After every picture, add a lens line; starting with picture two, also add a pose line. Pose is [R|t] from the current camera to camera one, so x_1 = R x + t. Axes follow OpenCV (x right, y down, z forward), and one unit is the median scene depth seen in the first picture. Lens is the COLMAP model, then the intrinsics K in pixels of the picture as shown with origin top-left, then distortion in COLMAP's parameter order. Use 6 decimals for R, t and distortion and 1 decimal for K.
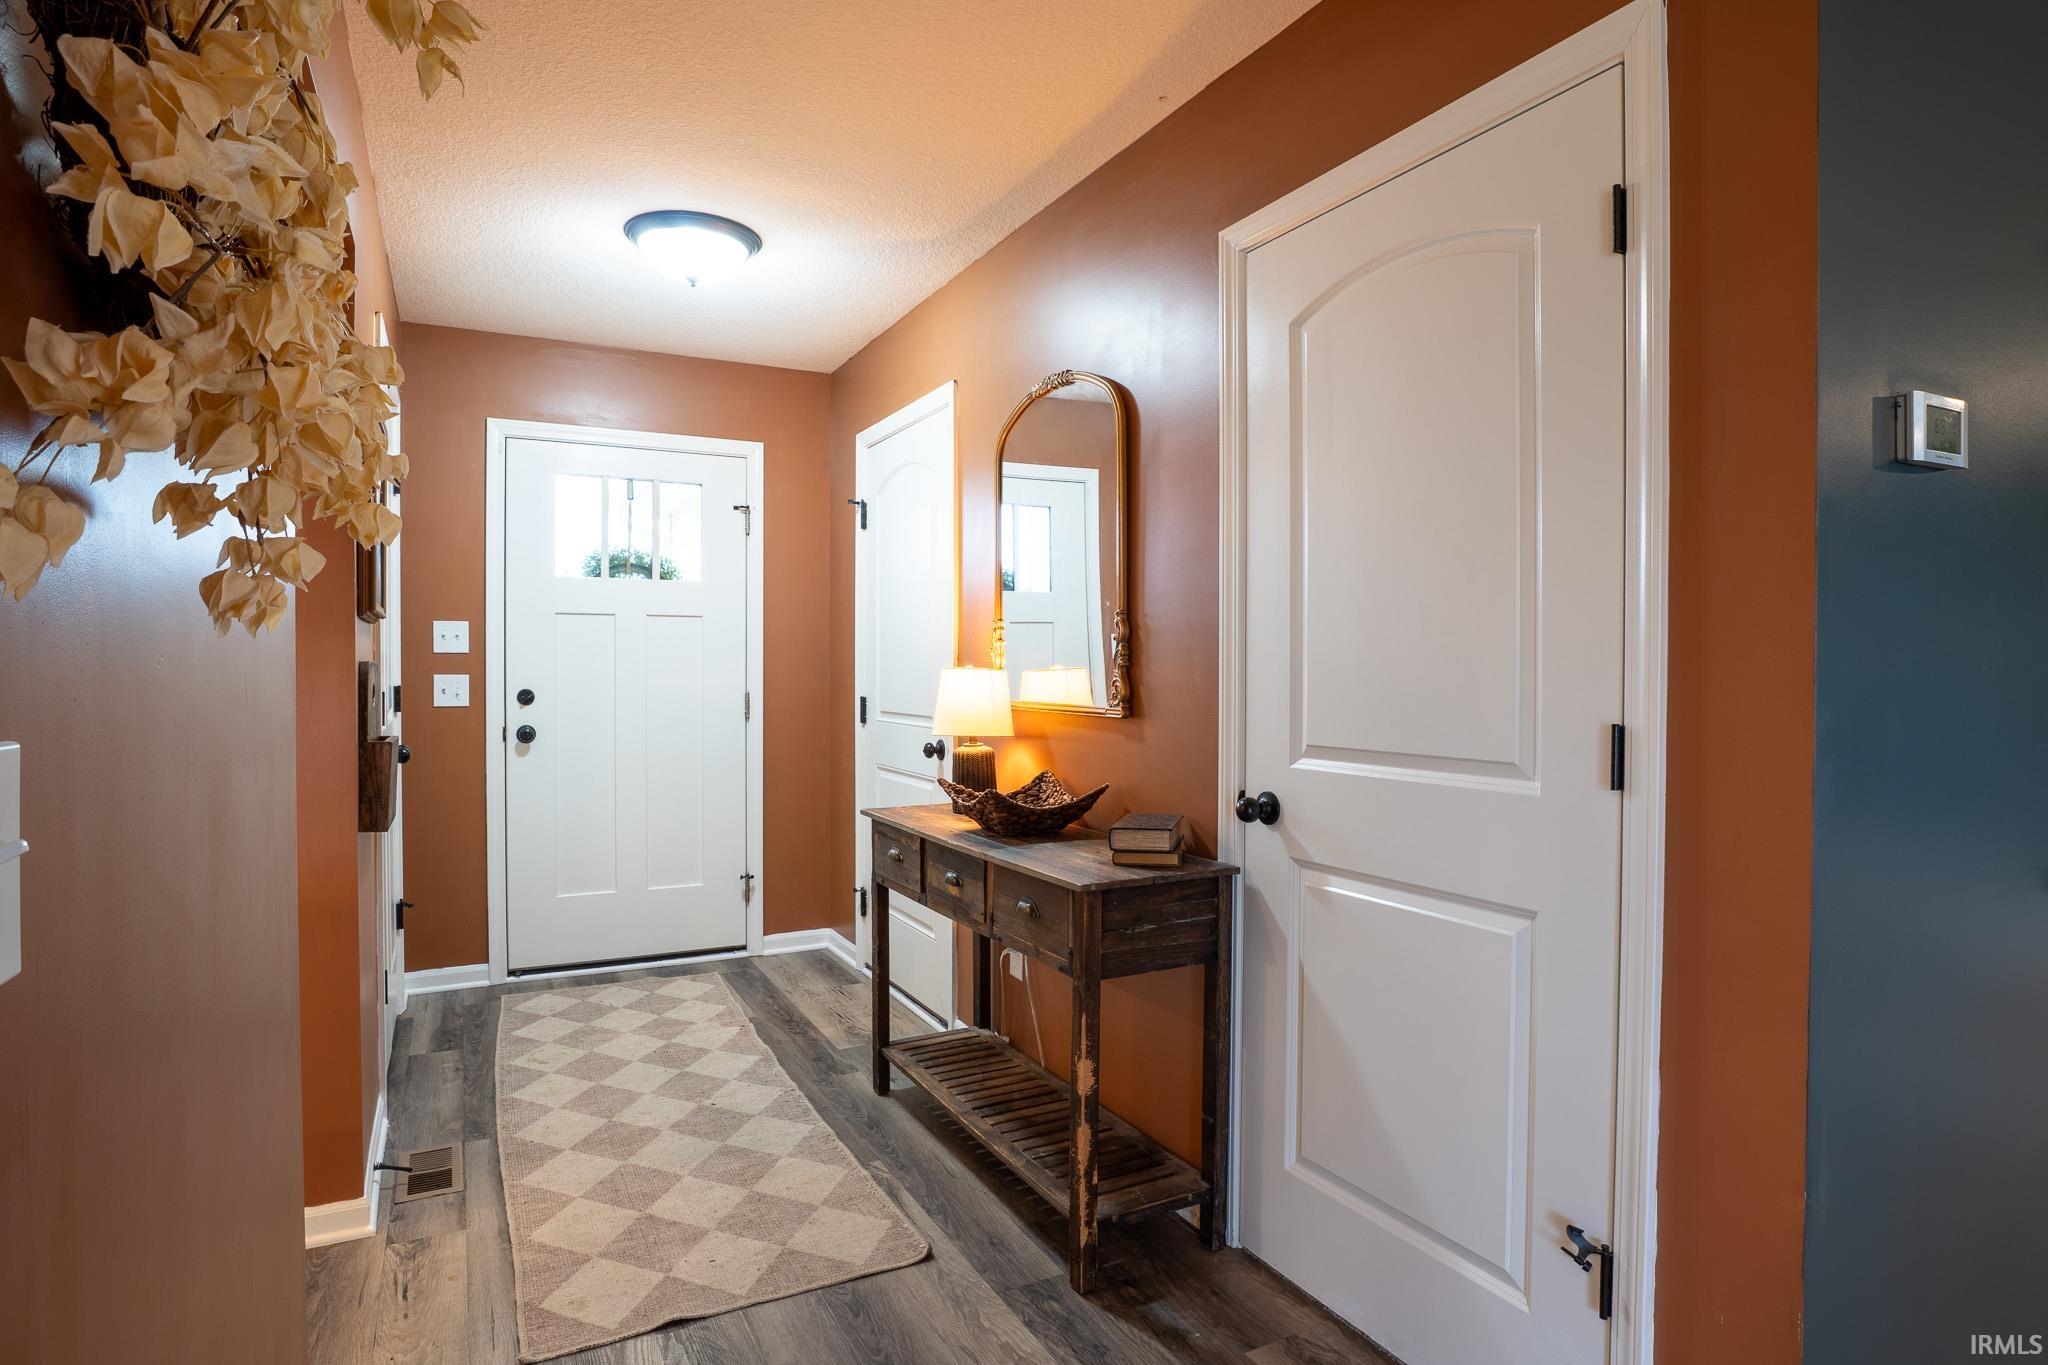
lens RADIAL K [[1070.7, 0, 1019.9], [0, 1070.7, 676.4], [0, 0, 1]] dist [-0.022263, 0.000729]
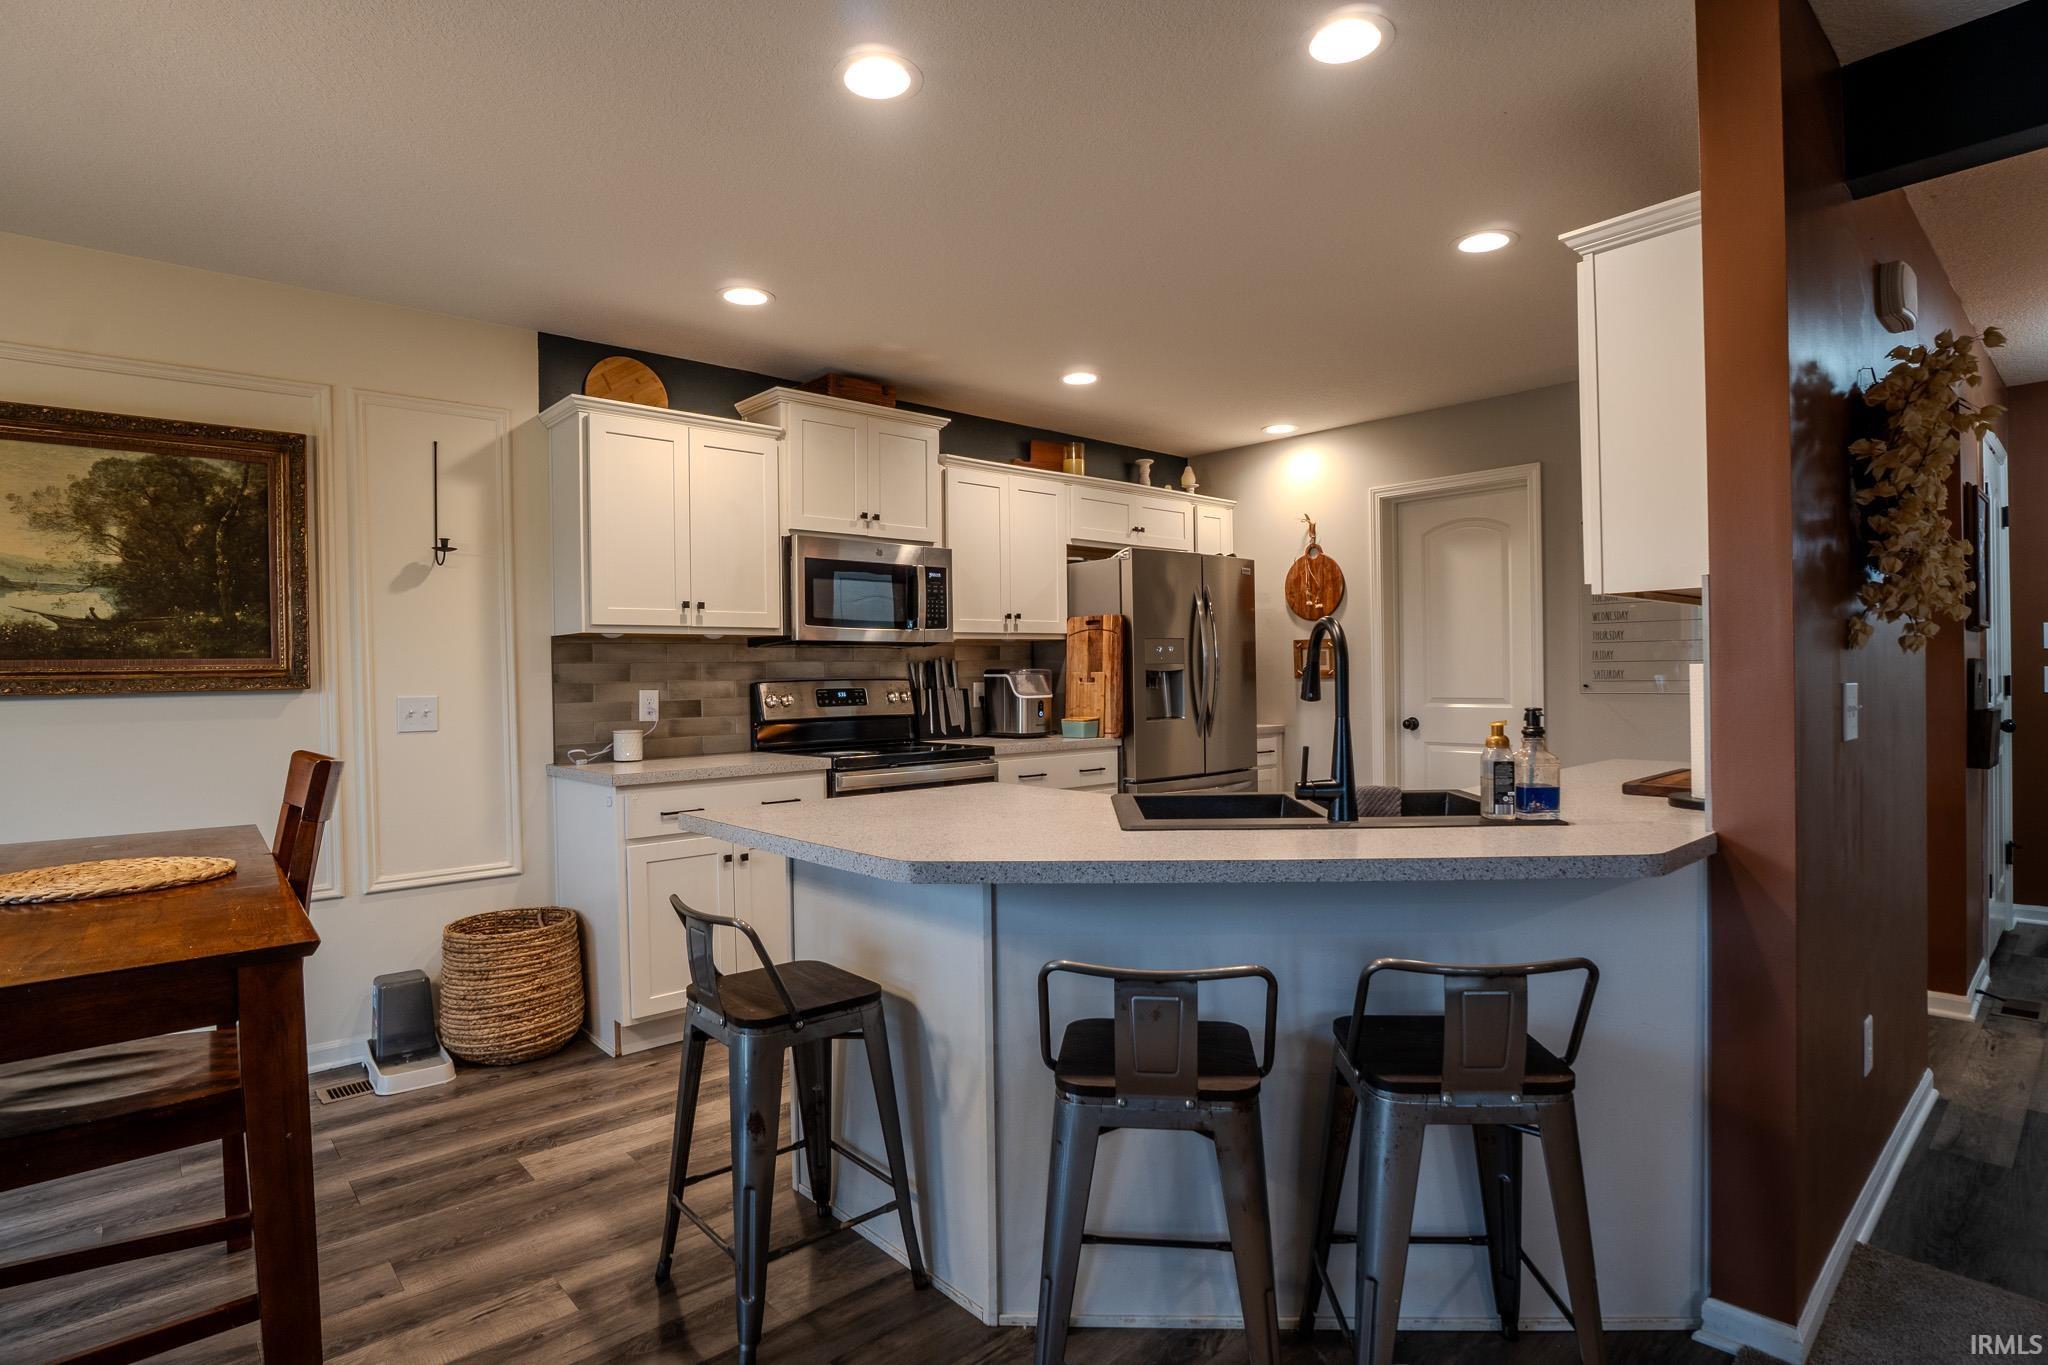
lens RADIAL K [[1047.9, 0, 1018.7], [0, 1047.9, 683.6], [0, 0, 1]] dist [-0.034428, 0.001442]
pose [[0.246461, 0.001854, -0.969151, 0.450380], [0.010392, 0.999936, 0.004556, 0.001803], [0.969097, -0.011194, 0.246425, -0.672619]]
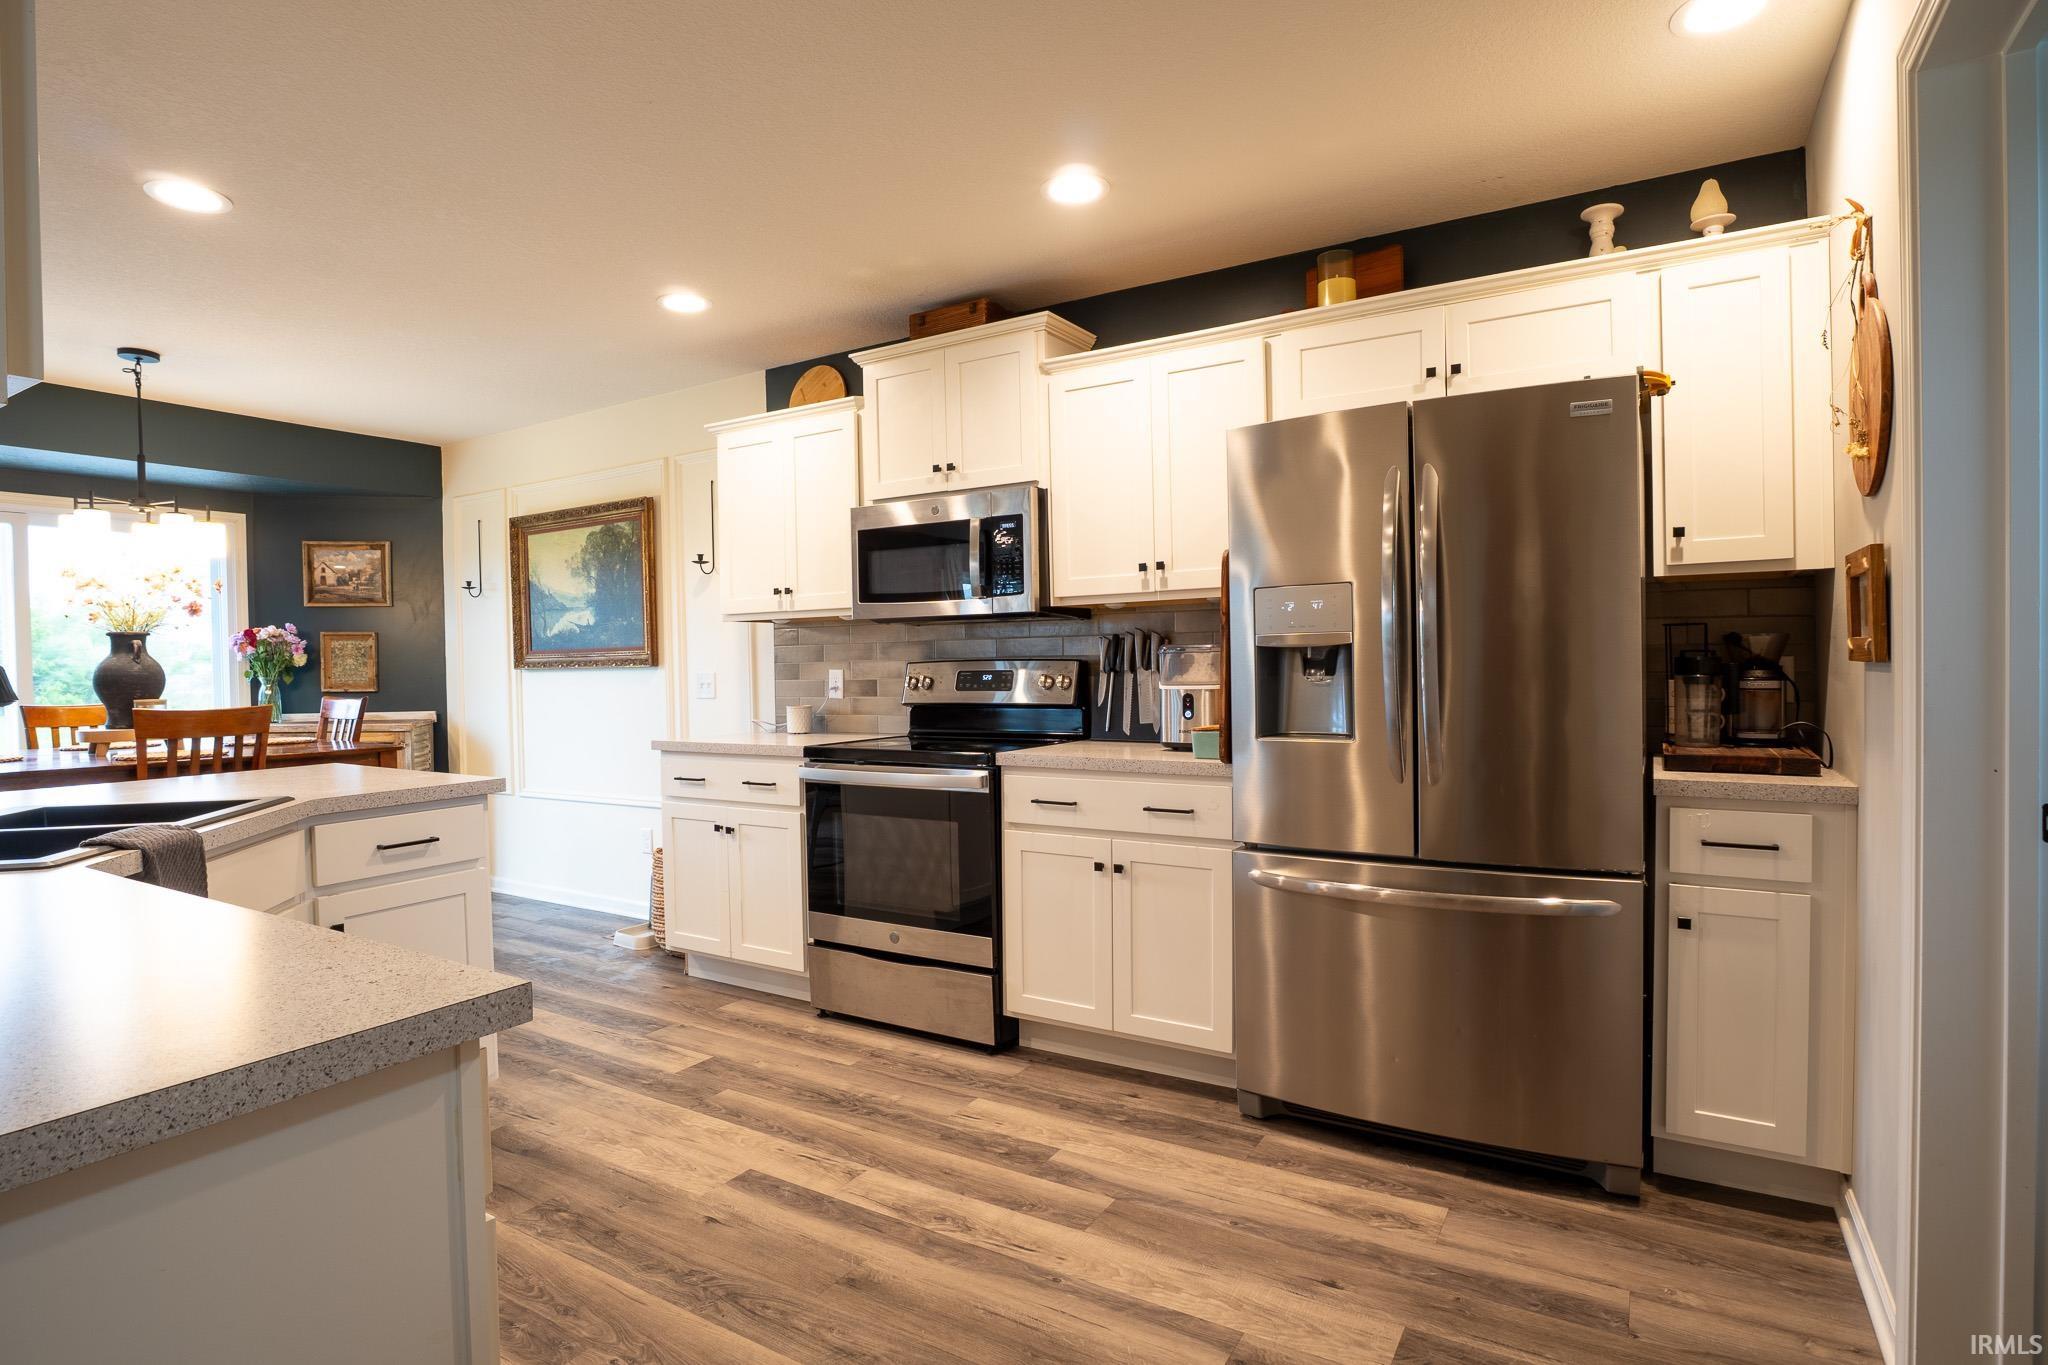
lens RADIAL K [[1047.9, 0, 1018.7], [0, 1047.9, 683.6], [0, 0, 1]] dist [-0.034428, 0.001442]
pose [[-0.862076, 0.013757, -0.506592, -0.585368], [0.006206, 0.999843, 0.016591, 0.009410], [0.506740, 0.011159, -0.862027, 0.774124]]
